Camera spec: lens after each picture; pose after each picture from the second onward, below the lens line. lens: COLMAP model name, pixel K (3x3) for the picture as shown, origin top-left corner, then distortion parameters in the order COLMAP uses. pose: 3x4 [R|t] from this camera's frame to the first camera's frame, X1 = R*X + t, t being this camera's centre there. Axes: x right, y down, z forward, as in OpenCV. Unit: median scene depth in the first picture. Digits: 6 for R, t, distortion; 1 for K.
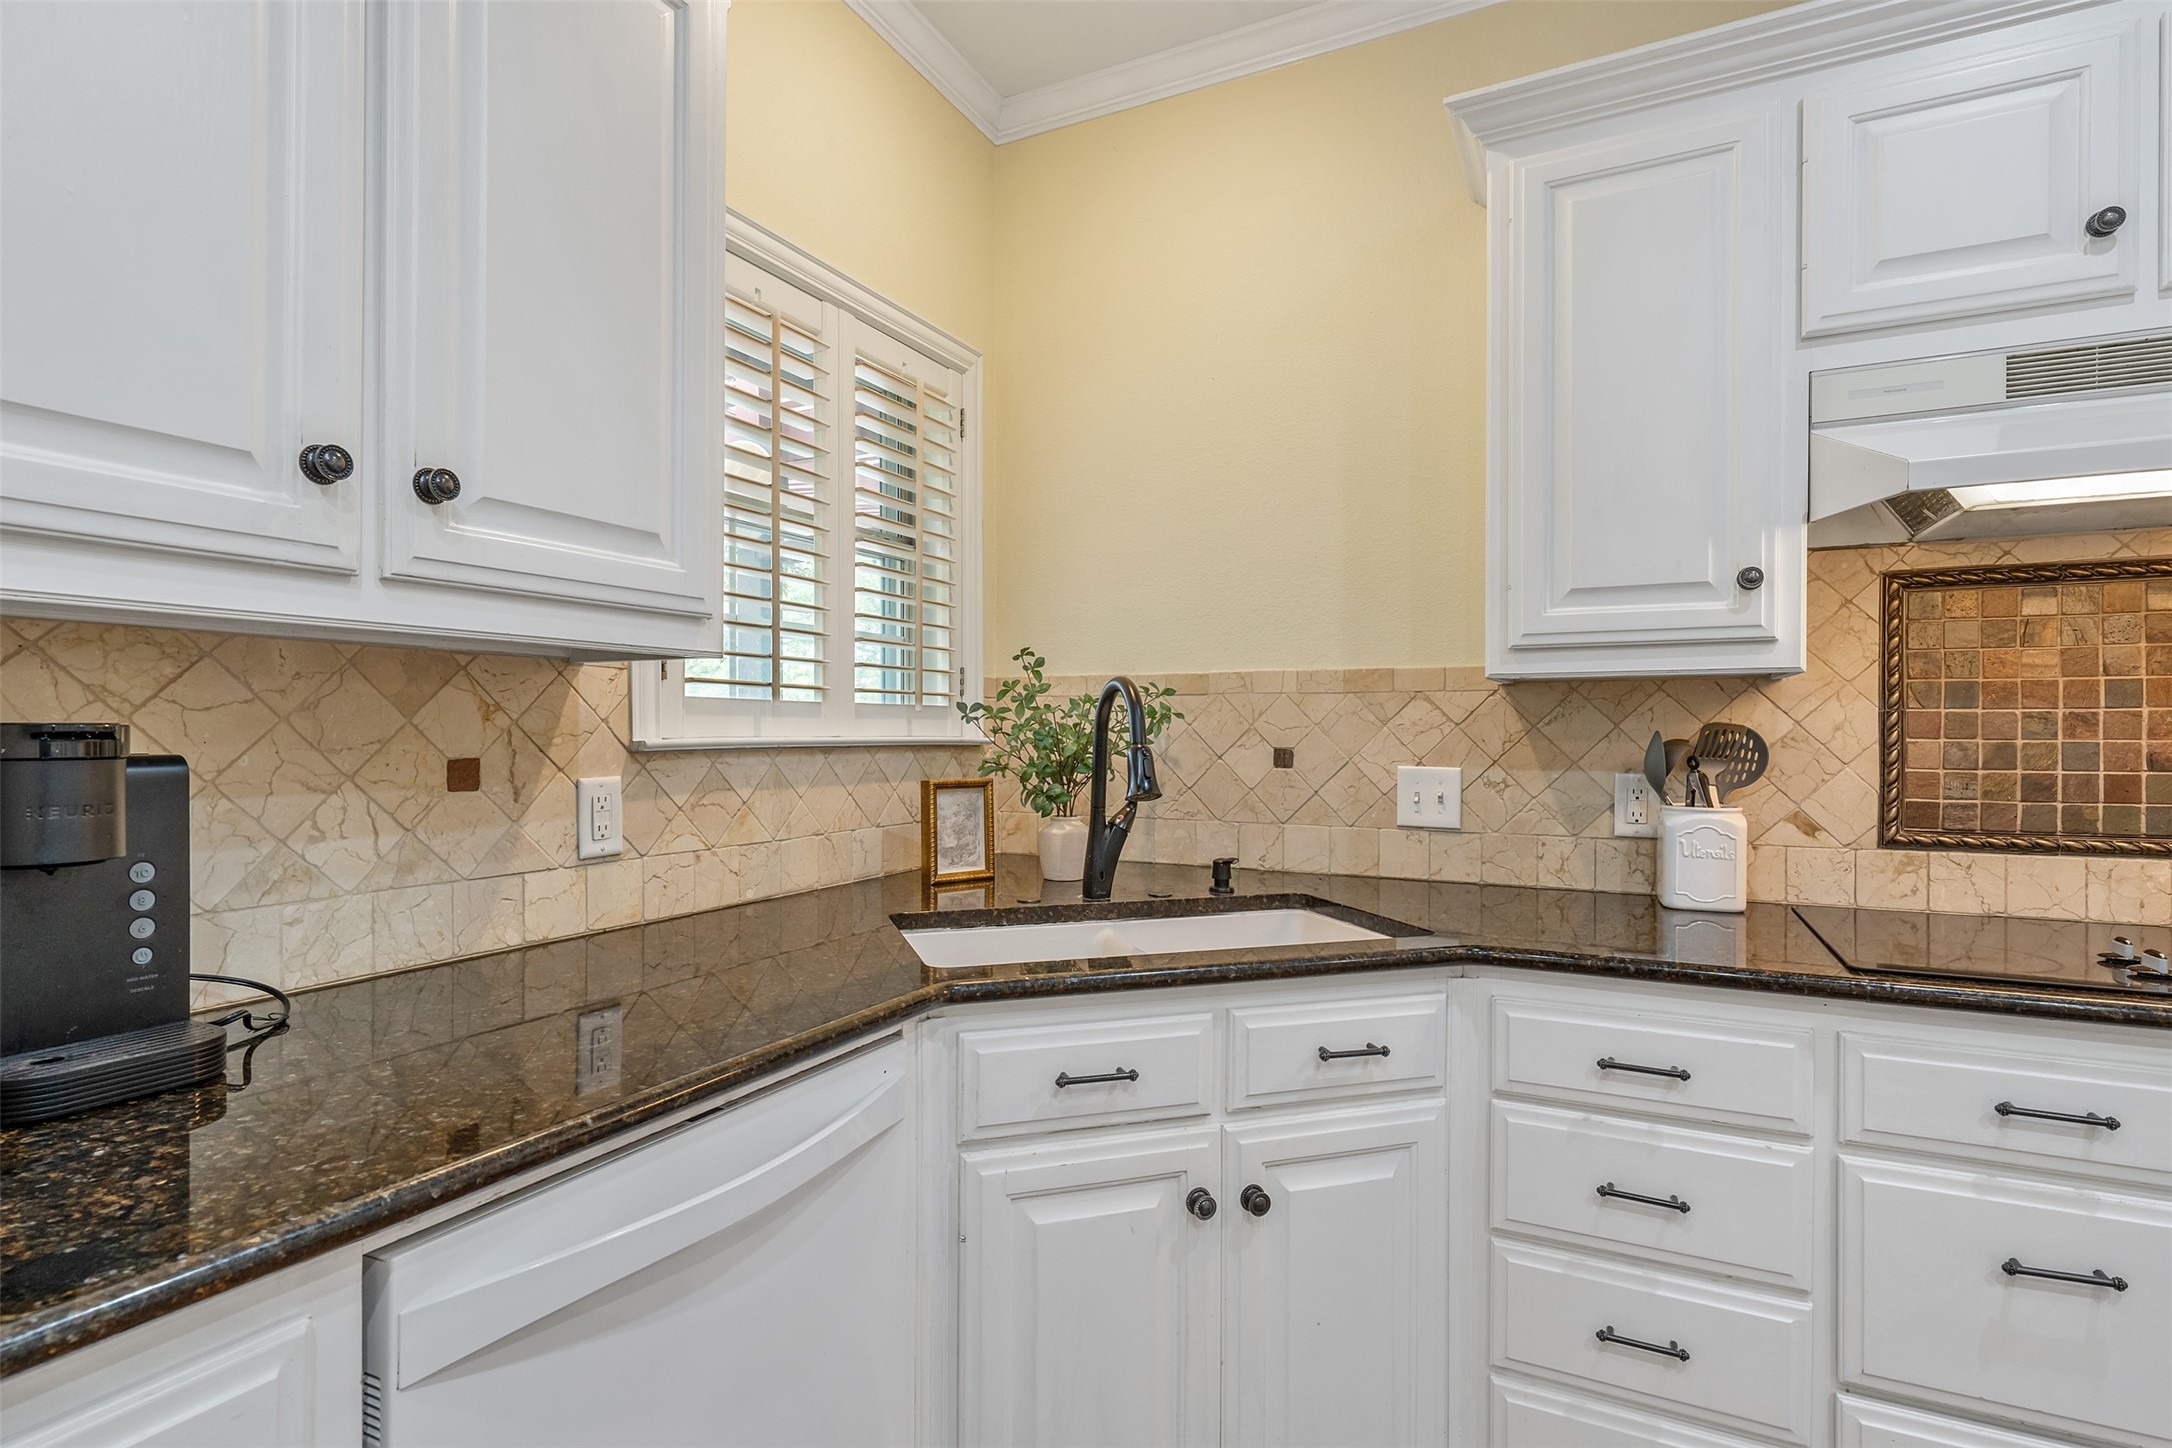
lens RADIAL K [[1046.7, 0, 1074.3], [0, 1046.7, 737.1], [0, 0, 1]] dist [-0.001989, -0.000320]
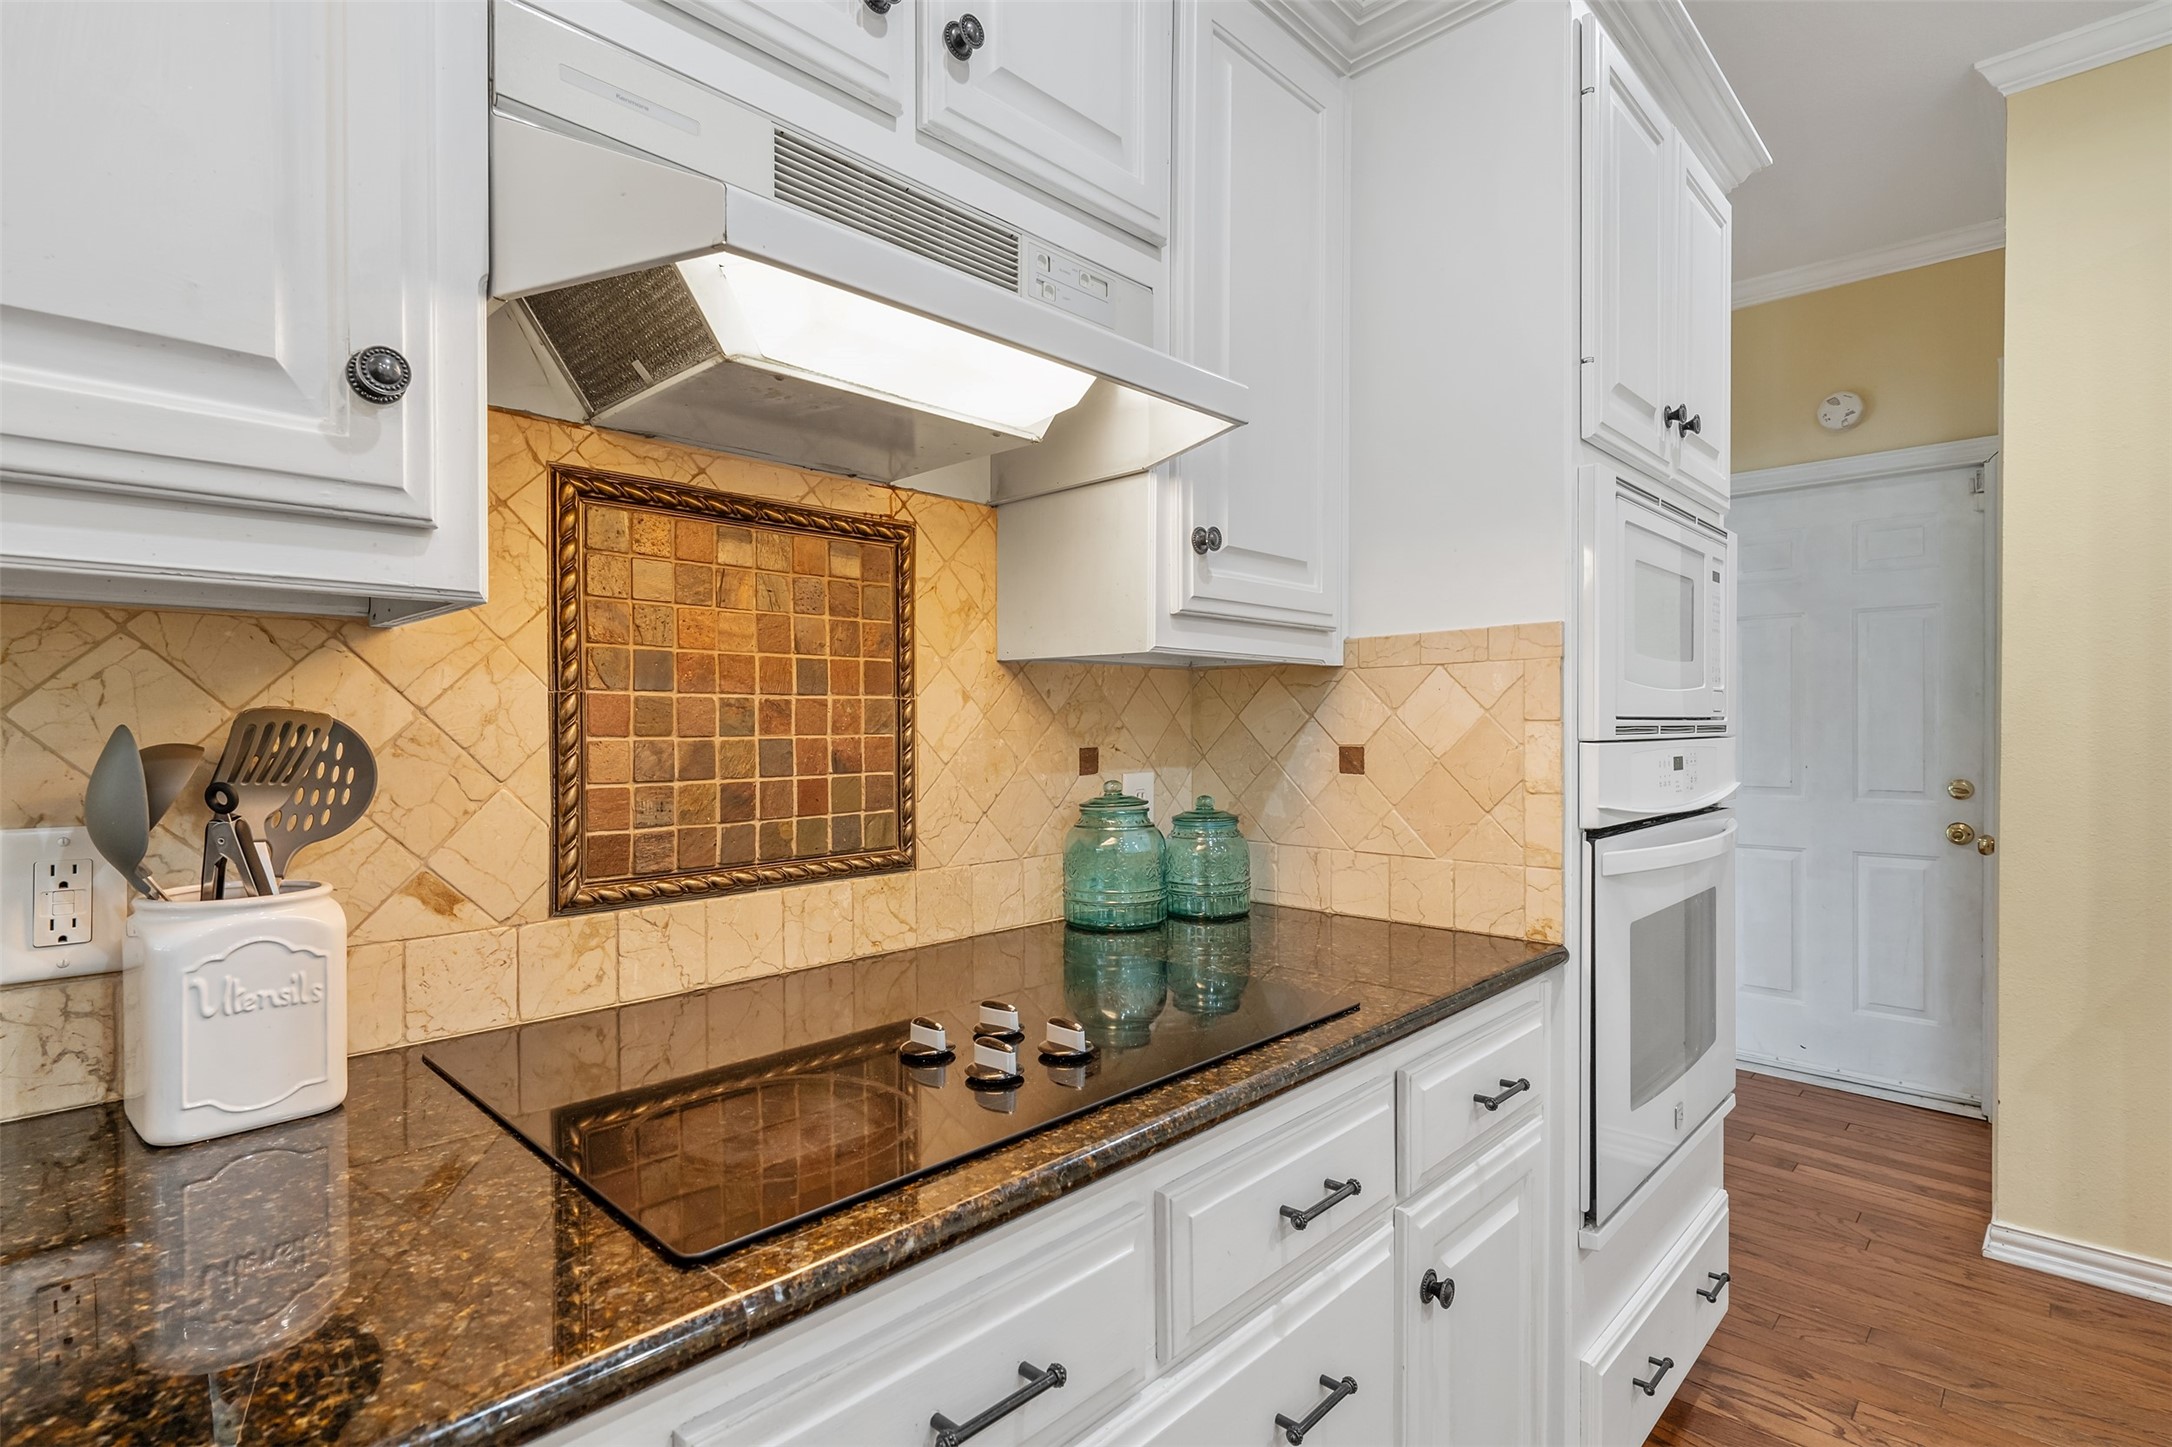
lens RADIAL K [[1046.7, 0, 1078.2], [0, 1046.7, 734.0], [0, 0, 1]] dist [-0.001989, -0.000320]
pose [[0.289948, -0.008454, 0.957005, 0.280856], [0.010977, 0.999925, 0.005507, -0.000589], [-0.956980, 0.008908, 0.290019, 0.536215]]
